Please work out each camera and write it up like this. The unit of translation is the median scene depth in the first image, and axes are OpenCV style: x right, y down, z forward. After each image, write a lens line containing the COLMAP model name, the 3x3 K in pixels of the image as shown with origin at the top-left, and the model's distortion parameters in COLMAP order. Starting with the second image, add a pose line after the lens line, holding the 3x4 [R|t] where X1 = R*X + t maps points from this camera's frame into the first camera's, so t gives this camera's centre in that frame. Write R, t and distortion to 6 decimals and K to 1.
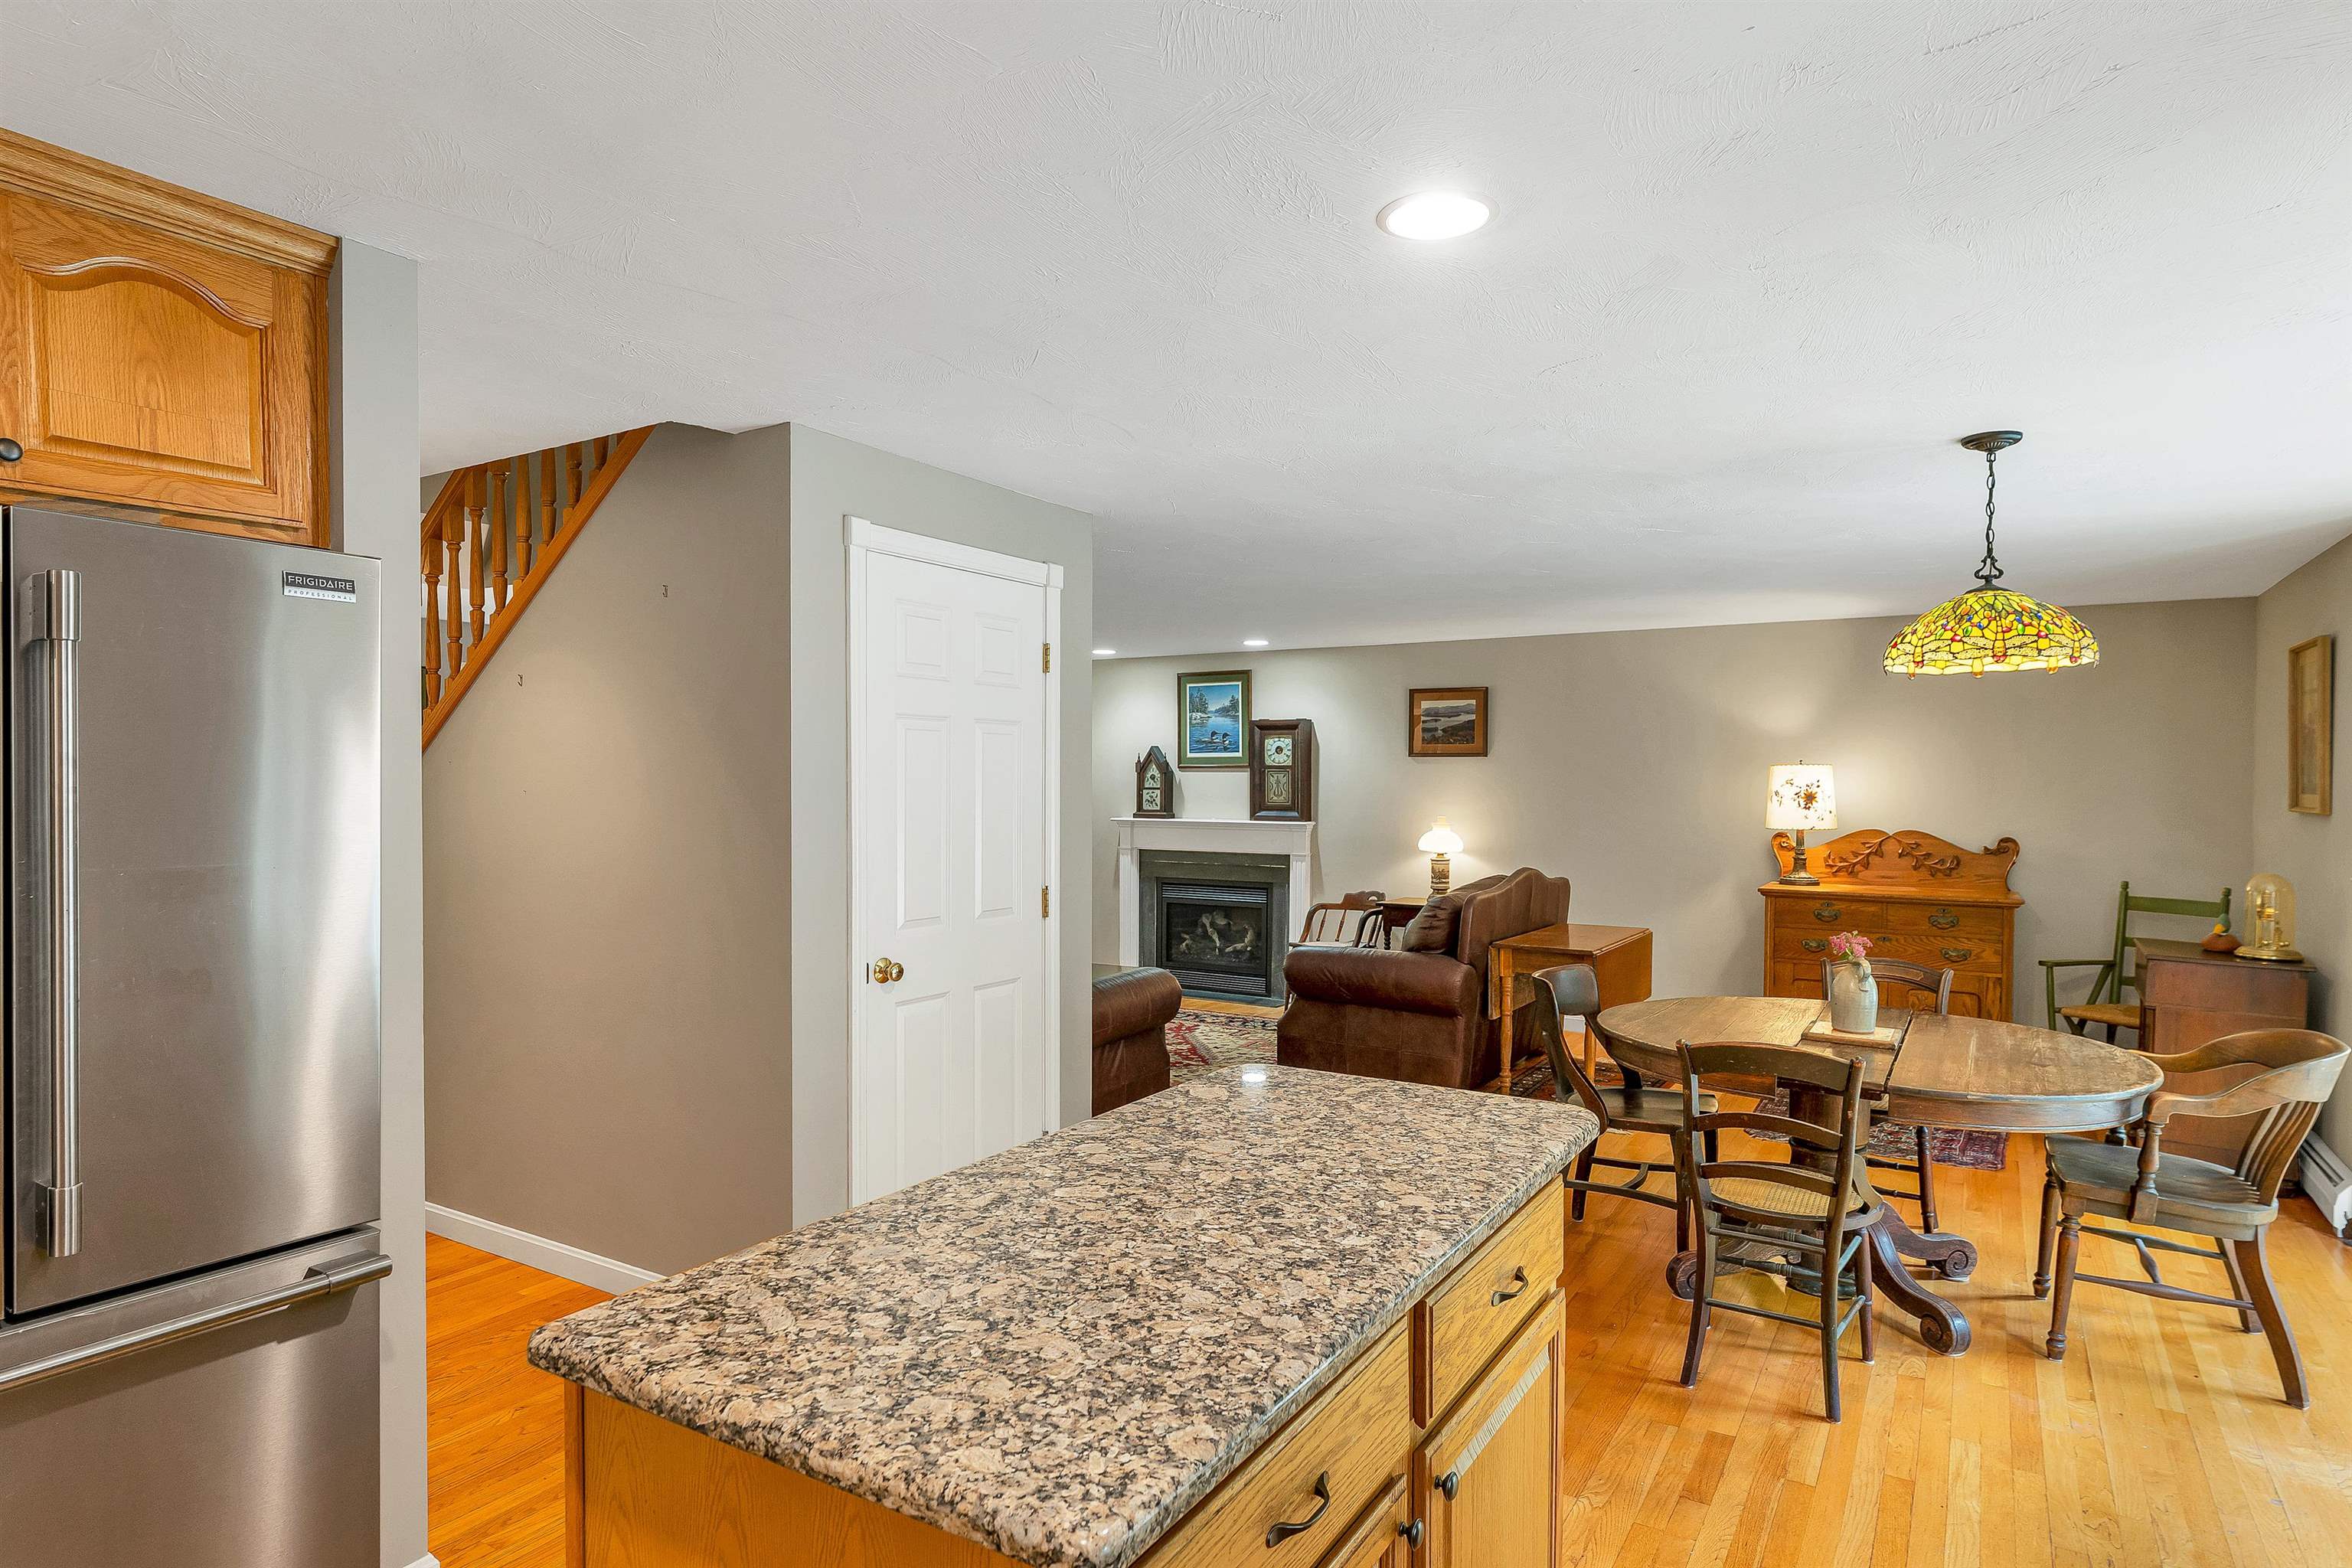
lens RADIAL K [[1305.7, 0, 1179.6], [0, 1305.7, 809.4], [0, 0, 1]] dist [0.000874, -0.000358]
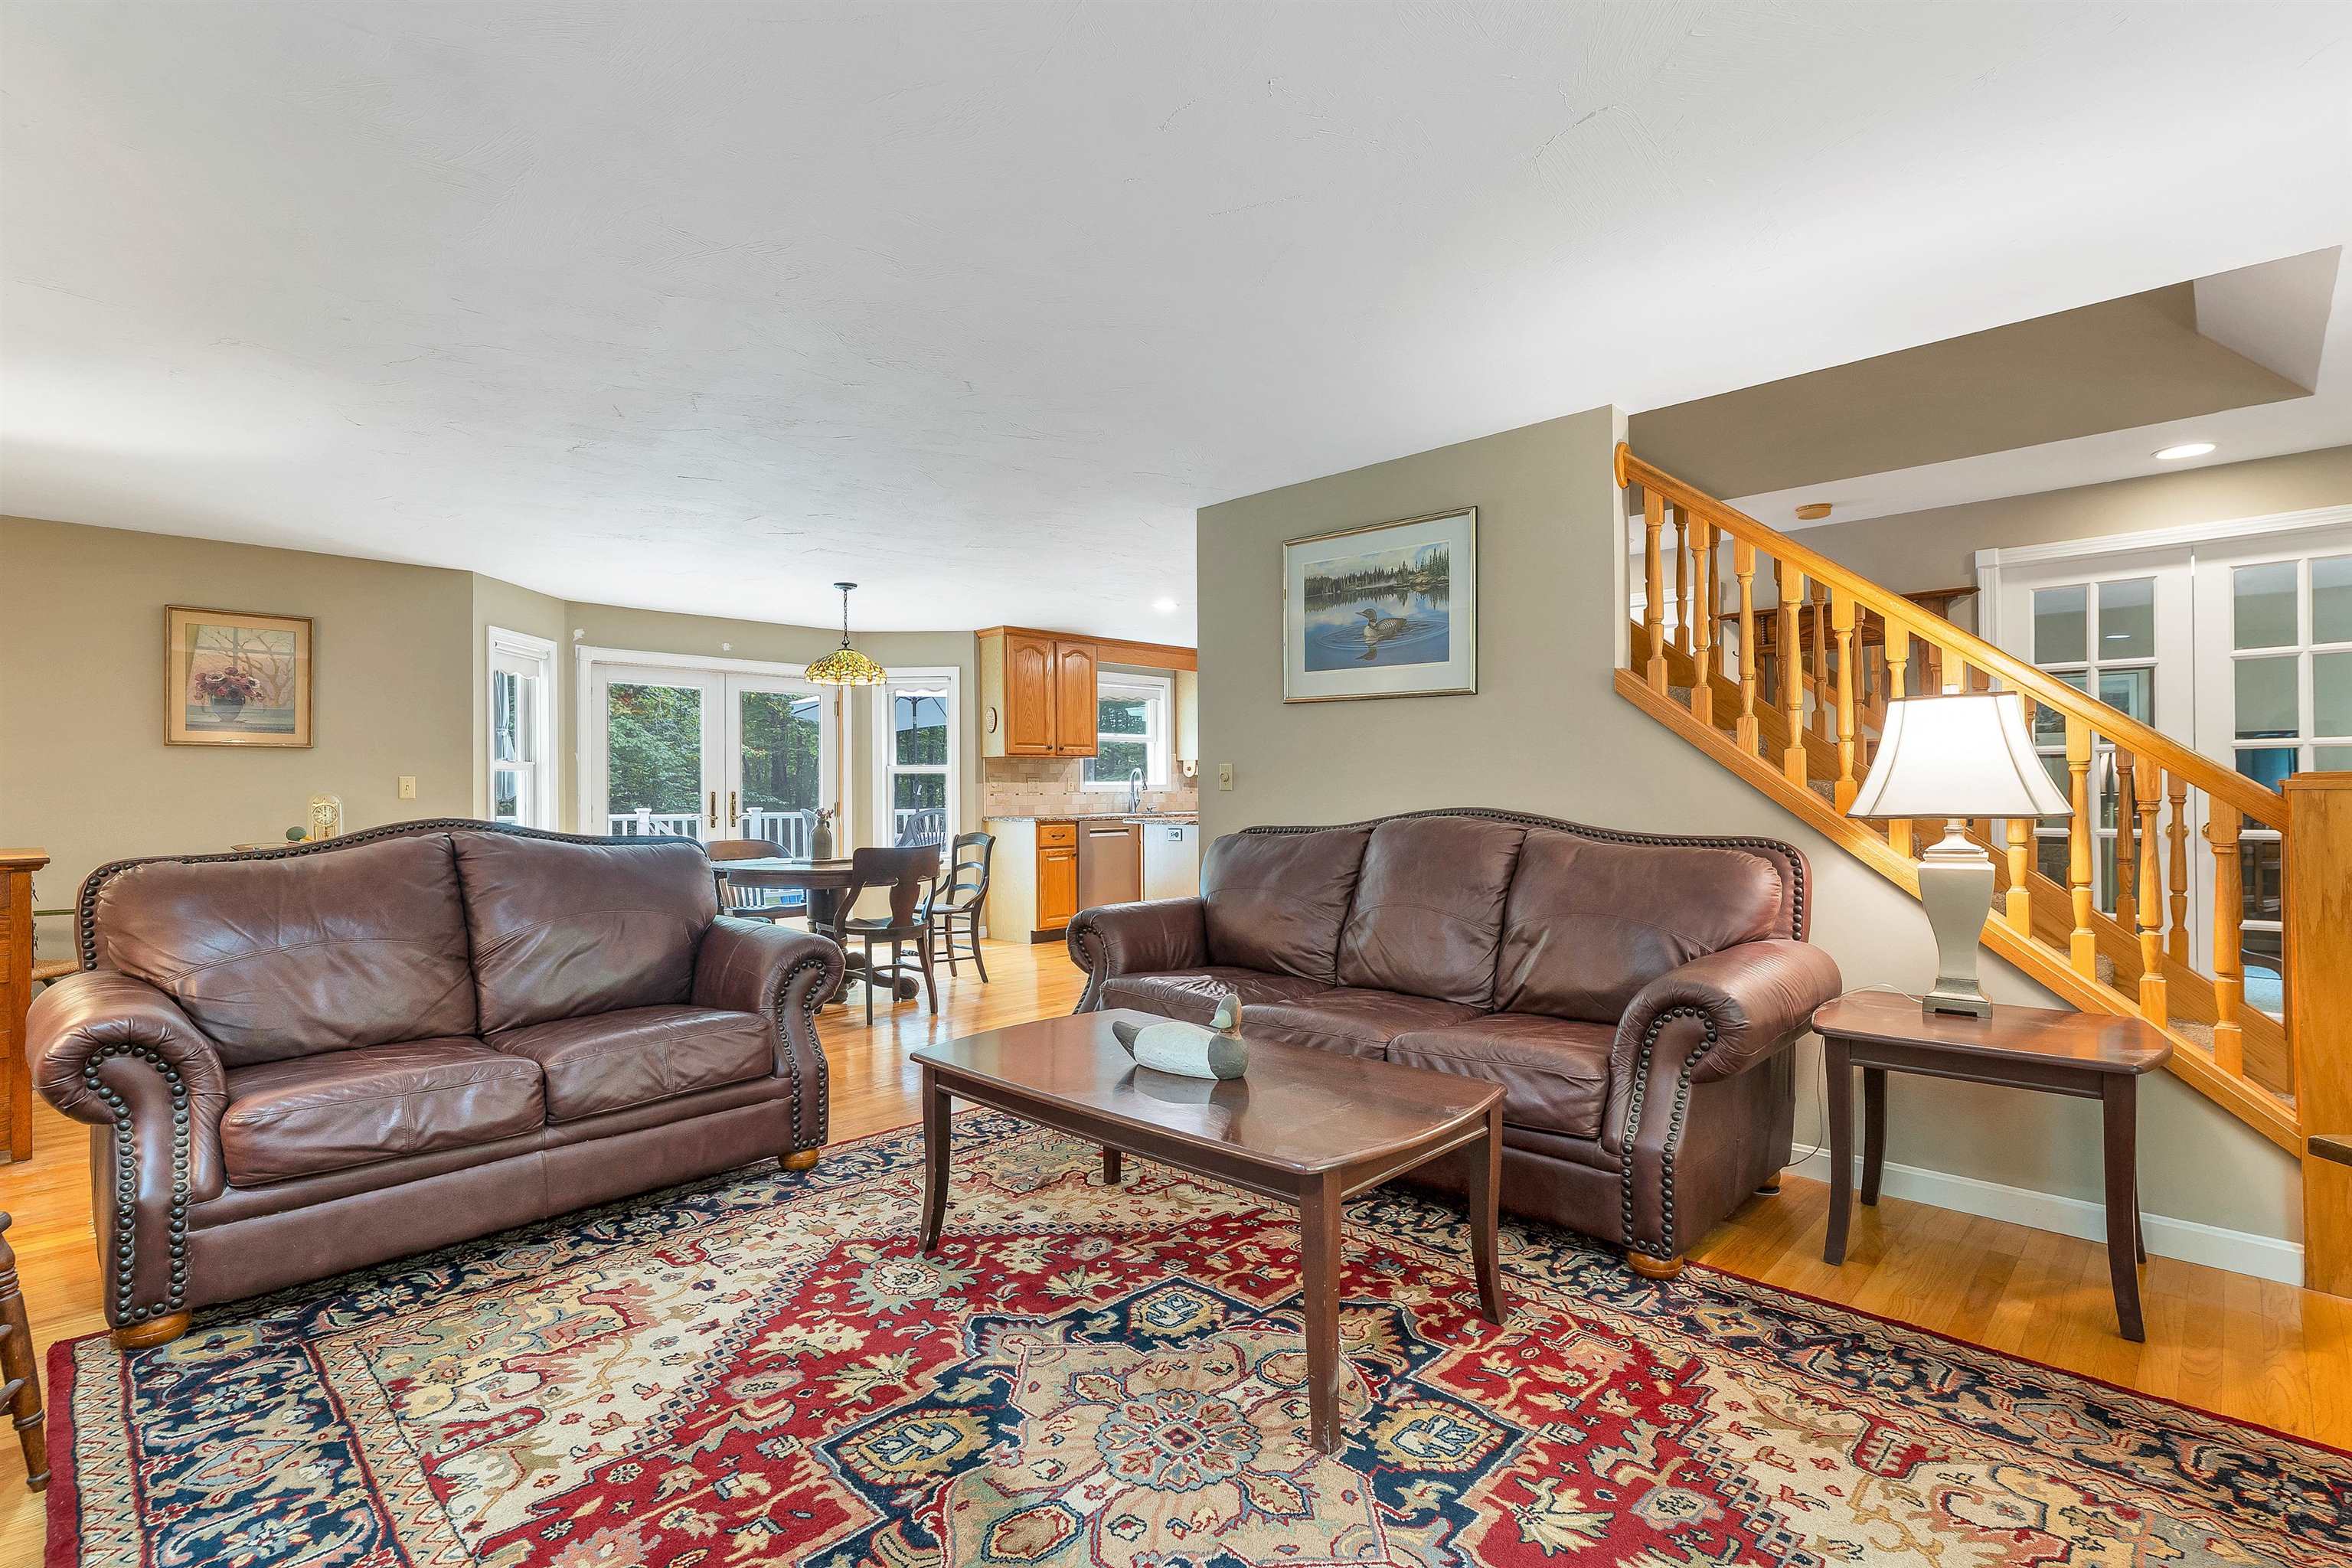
lens RADIAL K [[1092.9, 0, 1173.2], [0, 1092.9, 781.9], [0, 0, 1]] dist [0.001232, 0.000357]
pose [[-0.975156, 0.004559, 0.221472, -0.182476], [0.008353, 0.999834, 0.016200, 0.019491], [-0.221361, 0.017648, -0.975032, 1.330675]]
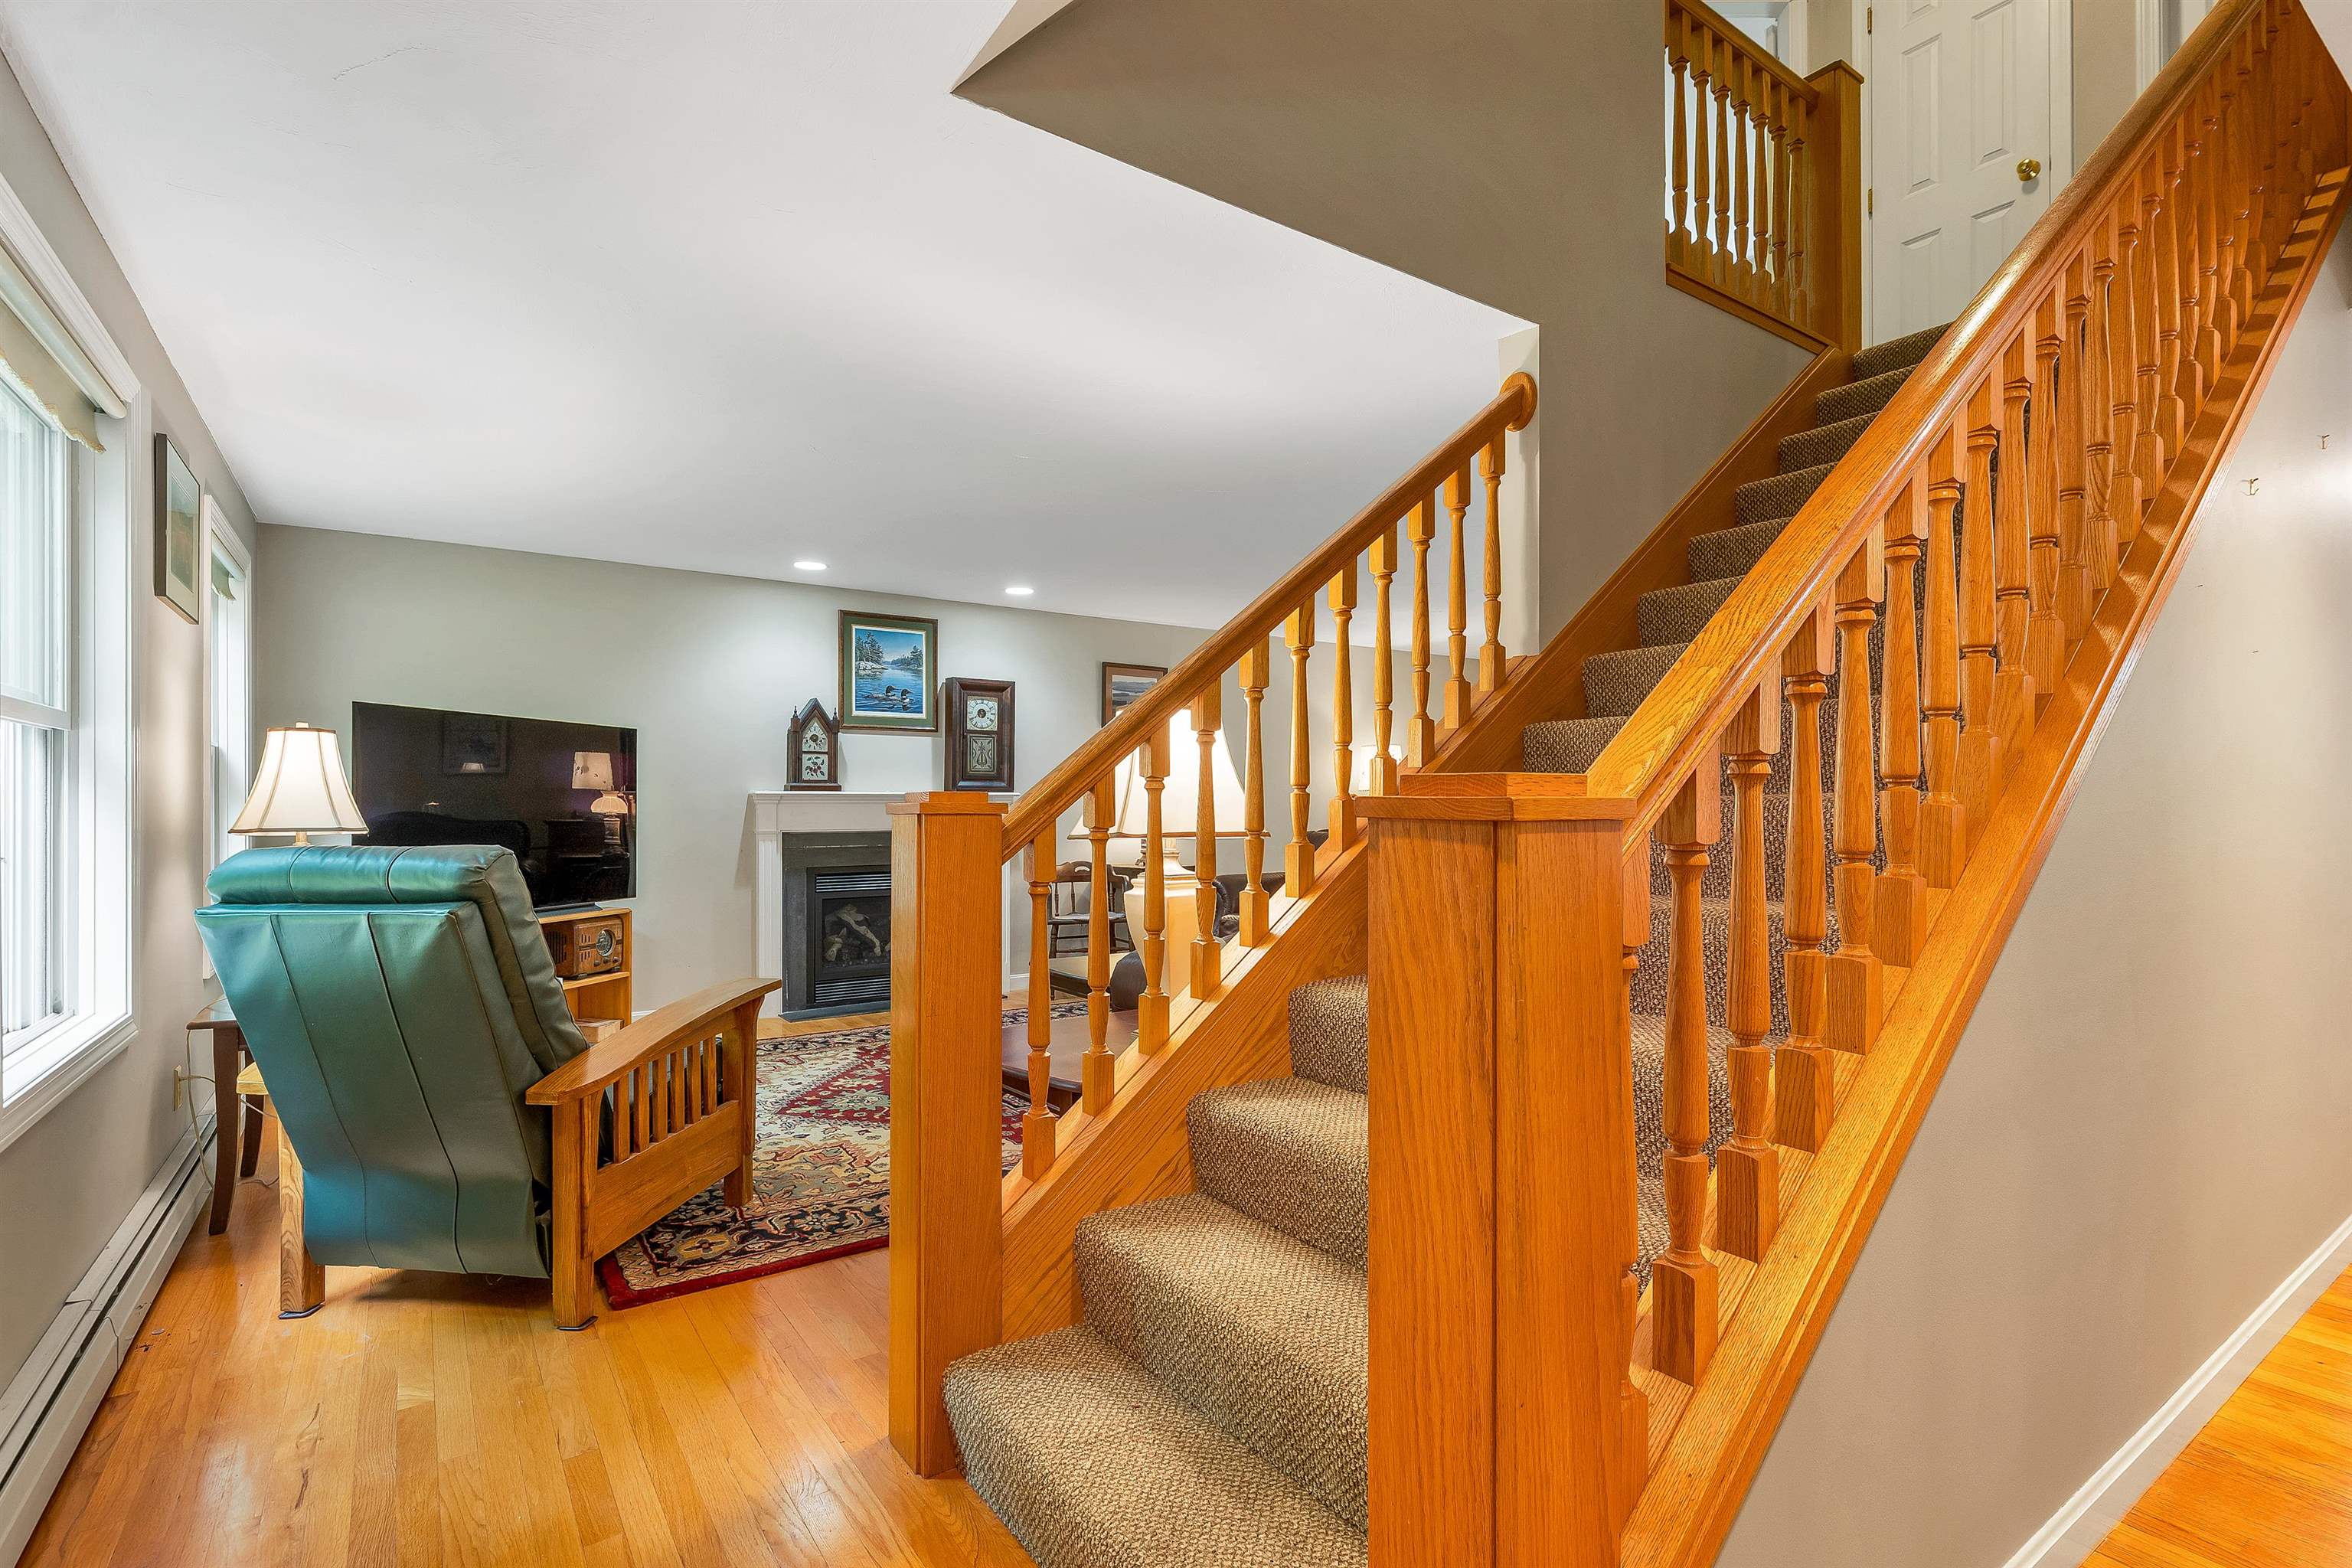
lens RADIAL K [[1094.2, 0, 1167.7], [0, 1094.2, 799.3], [0, 0, 1]] dist [0.001178, 0.000003]
pose [[0.400783, -0.000137, 0.916173, -0.710319], [0.024009, 0.999658, -0.010354, 0.031180], [-0.915858, 0.026146, 0.400650, 0.732863]]
